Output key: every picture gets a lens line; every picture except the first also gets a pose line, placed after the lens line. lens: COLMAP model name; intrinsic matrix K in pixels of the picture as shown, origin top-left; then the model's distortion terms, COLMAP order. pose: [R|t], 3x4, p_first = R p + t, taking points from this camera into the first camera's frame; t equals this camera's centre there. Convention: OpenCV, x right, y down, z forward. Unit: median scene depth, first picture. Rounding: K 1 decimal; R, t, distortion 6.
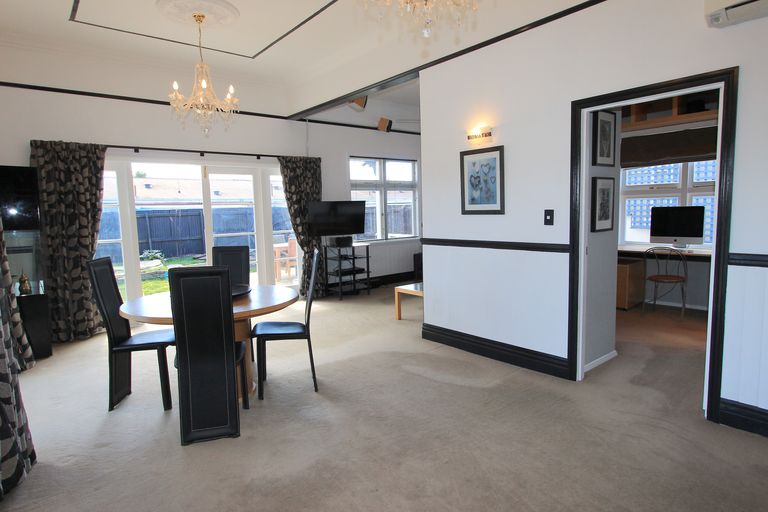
lens RADIAL K [[446.2, 0, 386.9], [0, 446.2, 256.2], [0, 0, 1]] dist [-0.000664, -0.002506]
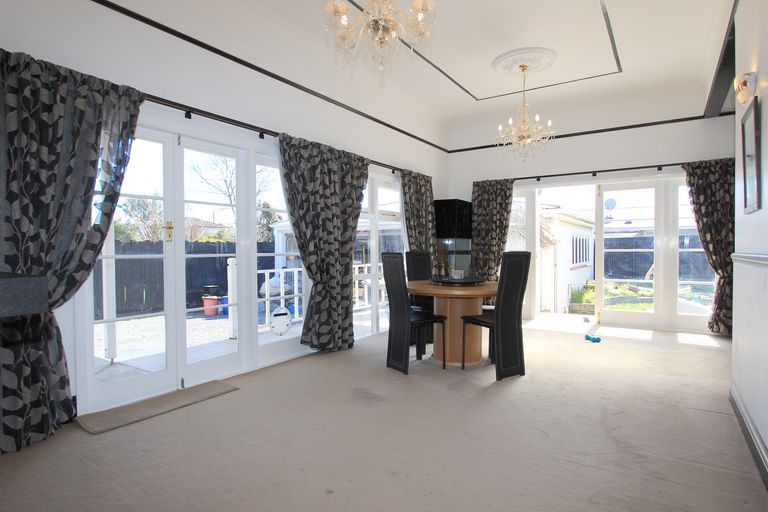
lens RADIAL K [[433.1, 0, 388.0], [0, 433.1, 258.0], [0, 0, 1]] dist [-0.002147, -0.000353]
pose [[0.295699, 0.044388, -0.954249, 0.550420], [-0.102551, 0.994622, 0.014488, 0.011032], [0.949761, 0.093575, 0.298660, 0.285521]]
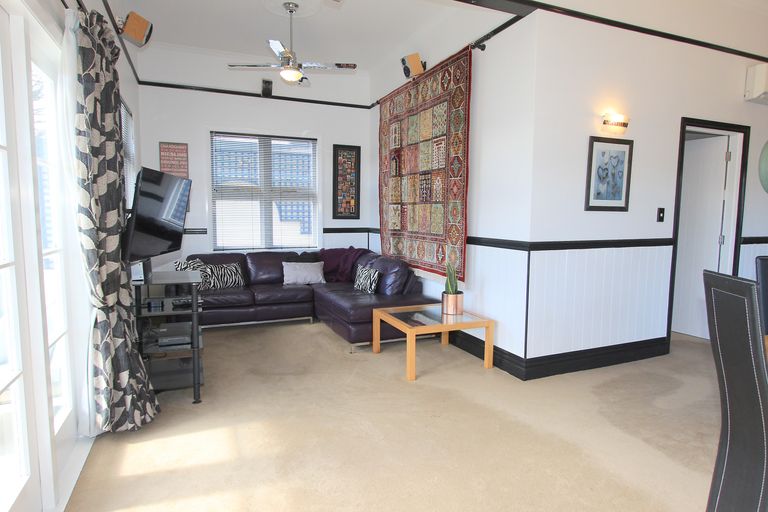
lens RADIAL K [[446.2, 0, 383.6], [0, 446.2, 255.1], [0, 0, 1]] dist [-0.000664, -0.002506]
pose [[0.286204, -0.064557, 0.955991, -0.661872], [0.084984, 0.995506, 0.041783, -0.067779], [-0.954393, 0.069285, 0.290404, 0.987401]]
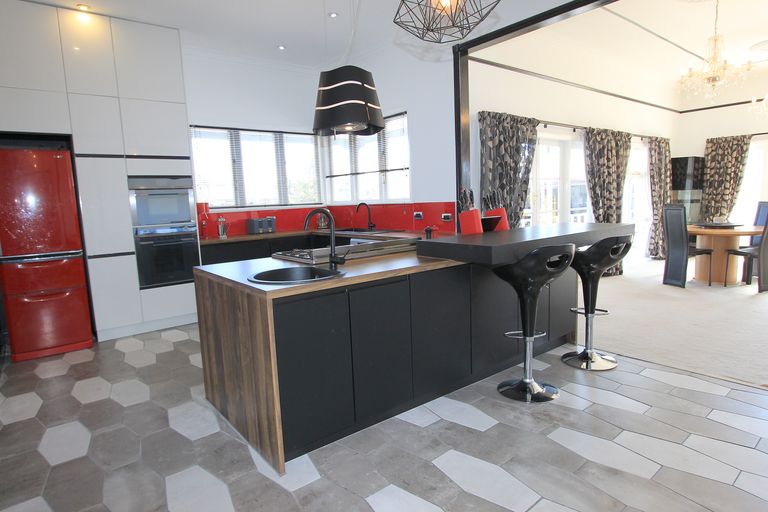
lens RADIAL K [[446.2, 0, 383.8], [0, 446.2, 260.8], [0, 0, 1]] dist [-0.000664, -0.002506]
pose [[-0.003280, 0.157008, -0.987592, 1.007848], [-0.061876, 0.985673, 0.156909, 0.017814], [0.998078, 0.061623, 0.006482, -0.257619]]
